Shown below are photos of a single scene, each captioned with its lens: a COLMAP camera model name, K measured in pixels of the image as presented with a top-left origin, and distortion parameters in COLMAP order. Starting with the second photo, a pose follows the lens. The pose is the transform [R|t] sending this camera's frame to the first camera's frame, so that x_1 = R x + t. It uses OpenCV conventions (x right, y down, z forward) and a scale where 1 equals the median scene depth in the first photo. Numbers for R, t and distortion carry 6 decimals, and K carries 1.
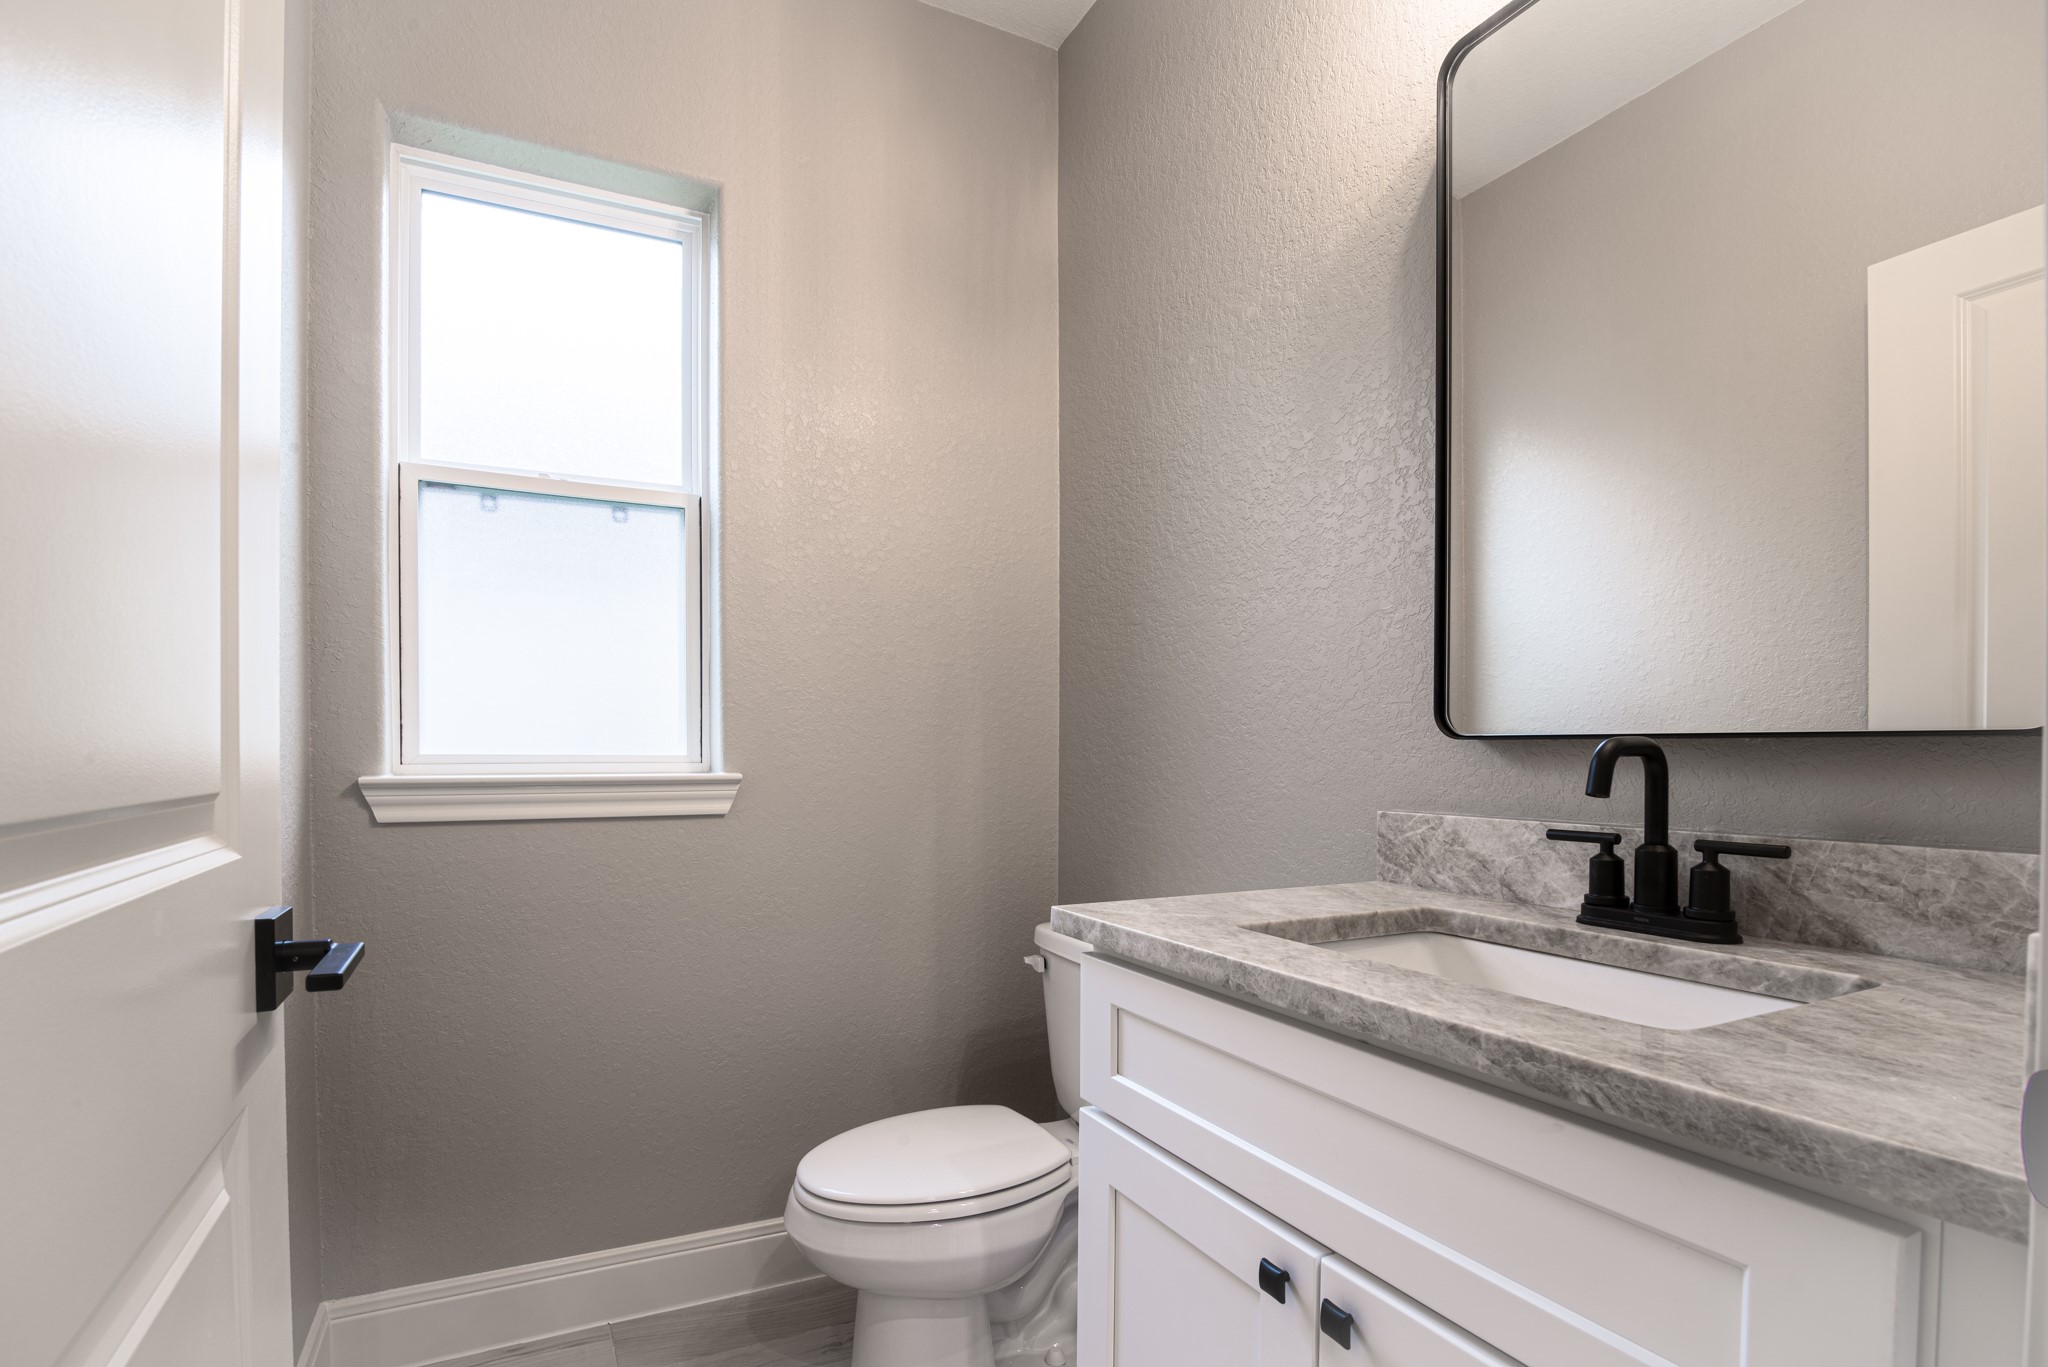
lens RADIAL K [[1004.5, 0, 1018.8], [0, 1004.5, 773.1], [0, 0, 1]] dist [-0.023239, -0.000514]
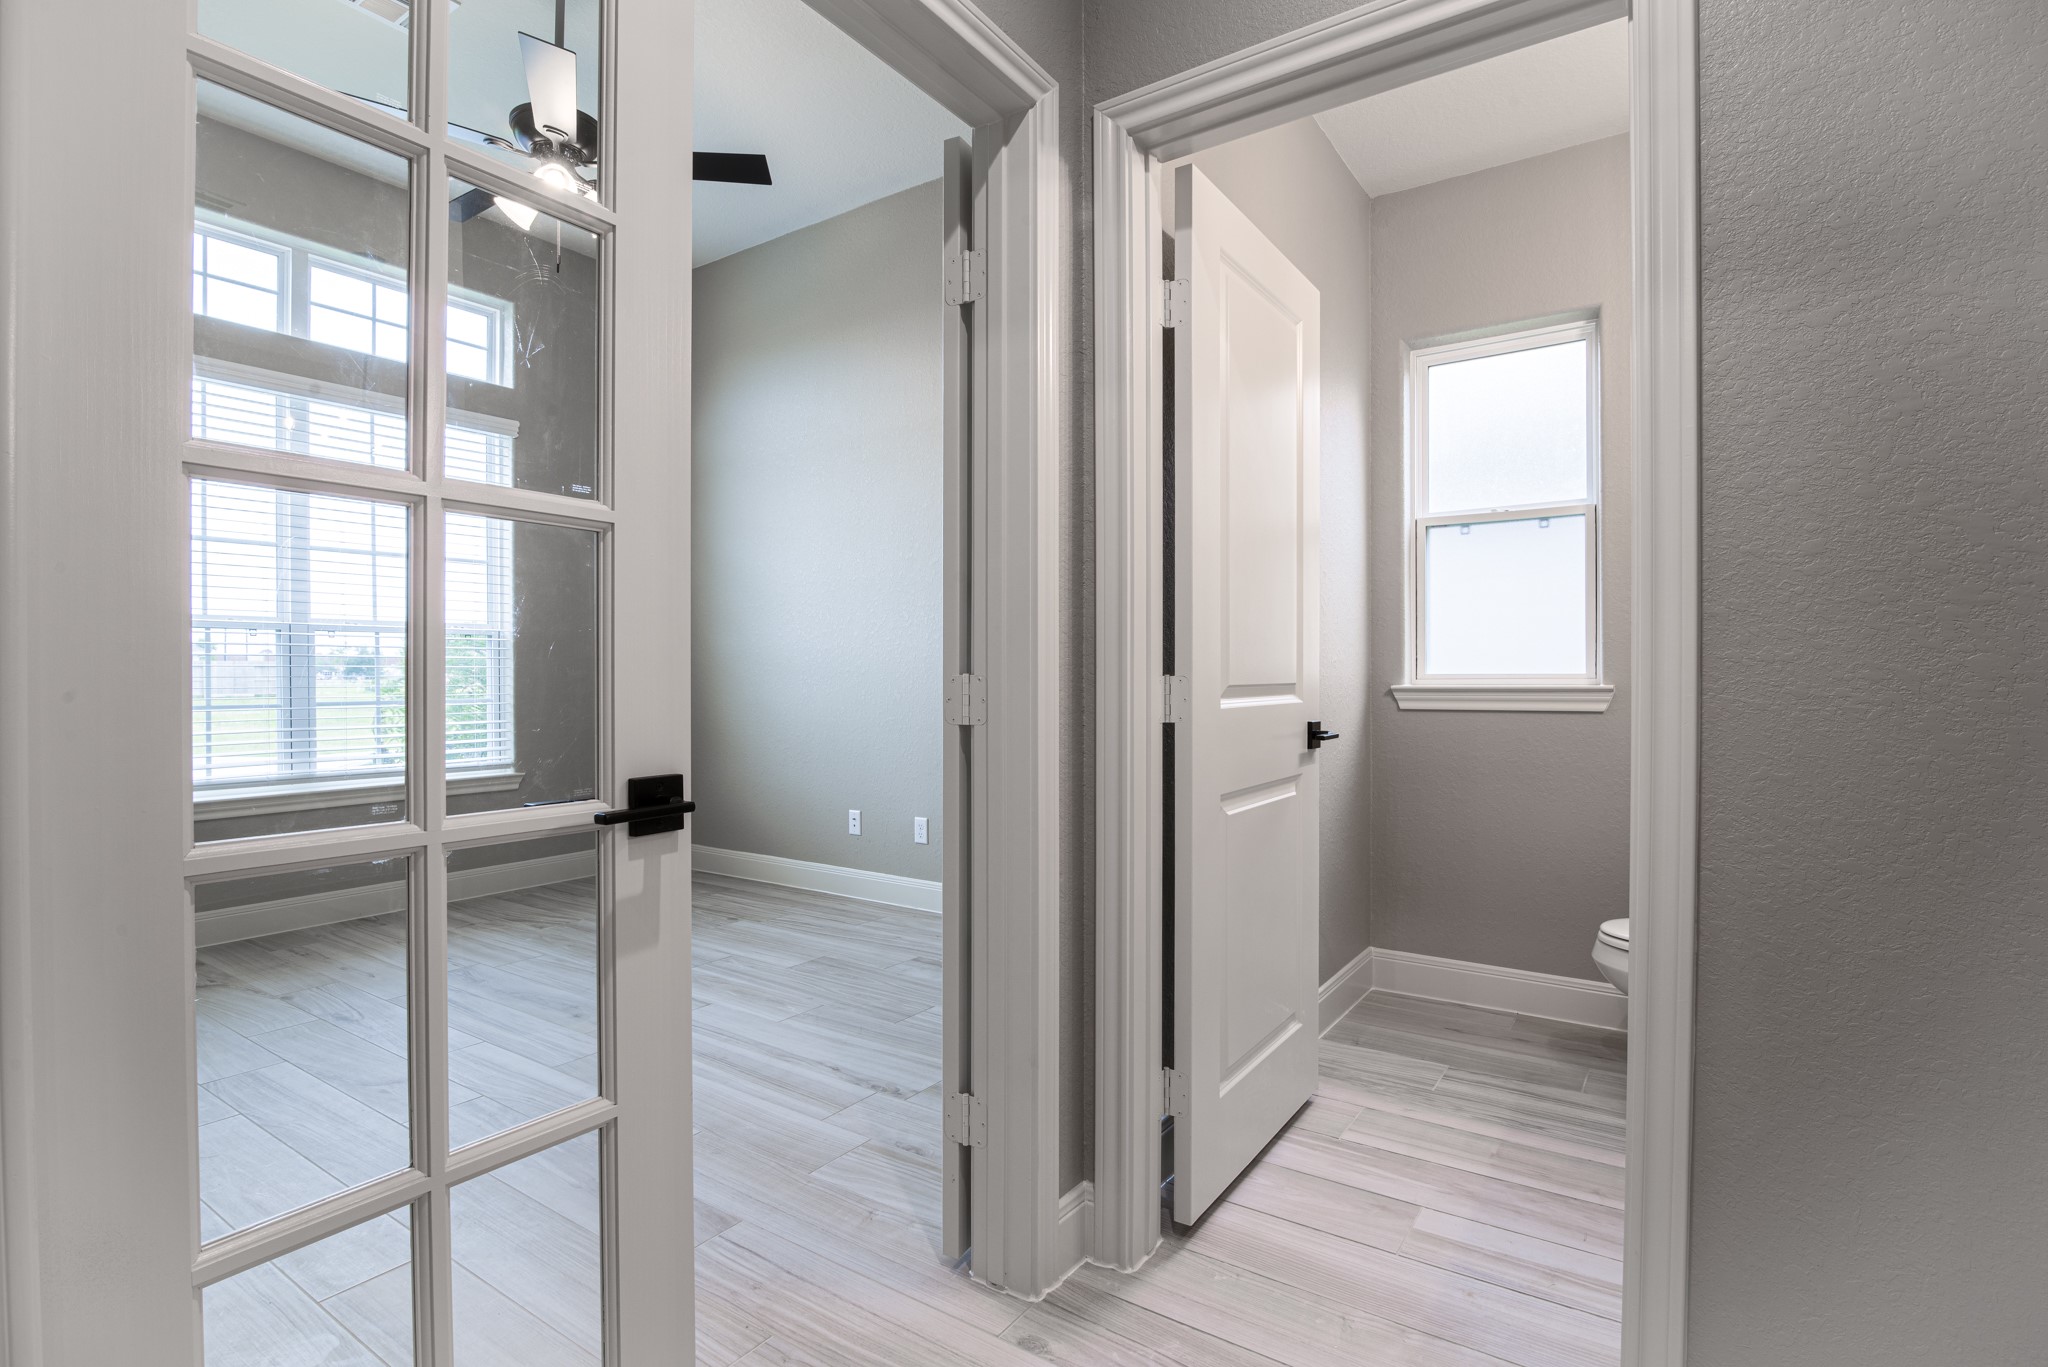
lens RADIAL K [[976.3, 0, 1030.7], [0, 976.3, 692.9], [0, 0, 1]] dist [-0.013005, 0.000446]
pose [[0.503338, 0.010703, -0.864023, 0.602462], [-0.011101, 0.999921, 0.005920, 0.013865], [0.864018, 0.006612, 0.503417, -0.555007]]
